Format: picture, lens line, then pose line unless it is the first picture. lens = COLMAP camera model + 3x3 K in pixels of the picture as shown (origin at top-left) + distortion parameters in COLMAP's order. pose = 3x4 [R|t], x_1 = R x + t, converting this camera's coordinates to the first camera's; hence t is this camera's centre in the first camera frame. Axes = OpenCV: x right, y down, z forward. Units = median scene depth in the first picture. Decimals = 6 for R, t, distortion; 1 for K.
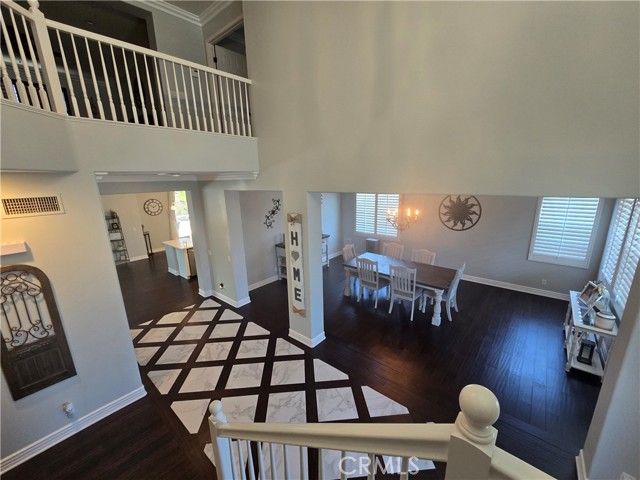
lens RADIAL K [[261.9, 0, 319.7], [0, 261.9, 242.3], [0, 0, 1]] dist [0.001080, -0.001500]
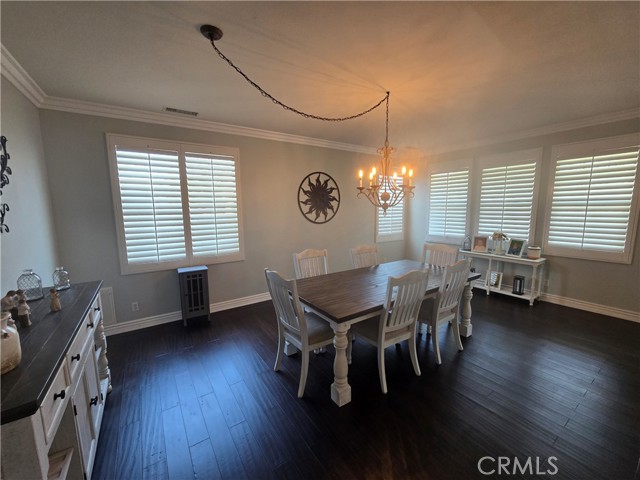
lens RADIAL K [[261.9, 0, 319.0], [0, 261.9, 238.9], [0, 0, 1]] dist [0.001080, -0.001500]
pose [[0.265598, -0.097193, 0.959172, -0.248668], [0.241199, 0.969964, 0.031498, -0.034429], [-0.933424, 0.222986, 0.281063, 1.007856]]
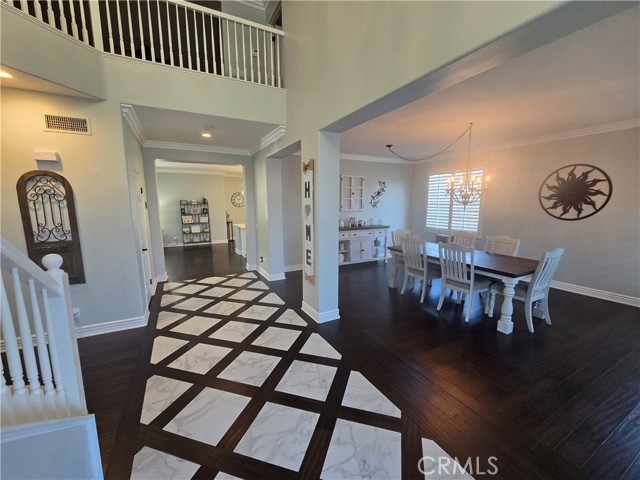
lens RADIAL K [[261.9, 0, 320.0], [0, 261.9, 242.0], [0, 0, 1]] dist [0.001080, -0.001500]
pose [[0.930870, 0.074423, -0.357691, 0.204828], [-0.105892, 0.991968, -0.069184, 0.163540], [0.349669, 0.102278, 0.931274, 0.159400]]
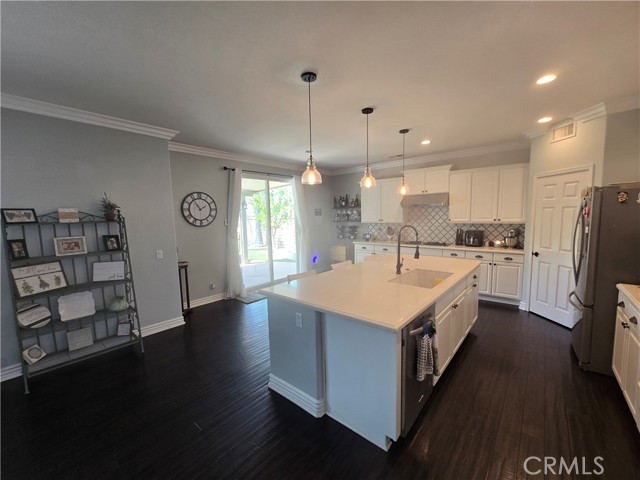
lens RADIAL K [[261.9, 0, 322.0], [0, 261.9, 241.5], [0, 0, 1]] dist [0.001080, -0.001500]
pose [[0.999986, 0.003693, 0.003892, -0.771449], [-0.003099, 0.989750, -0.142777, -0.019975], [-0.004380, 0.142763, 0.989747, 1.004274]]
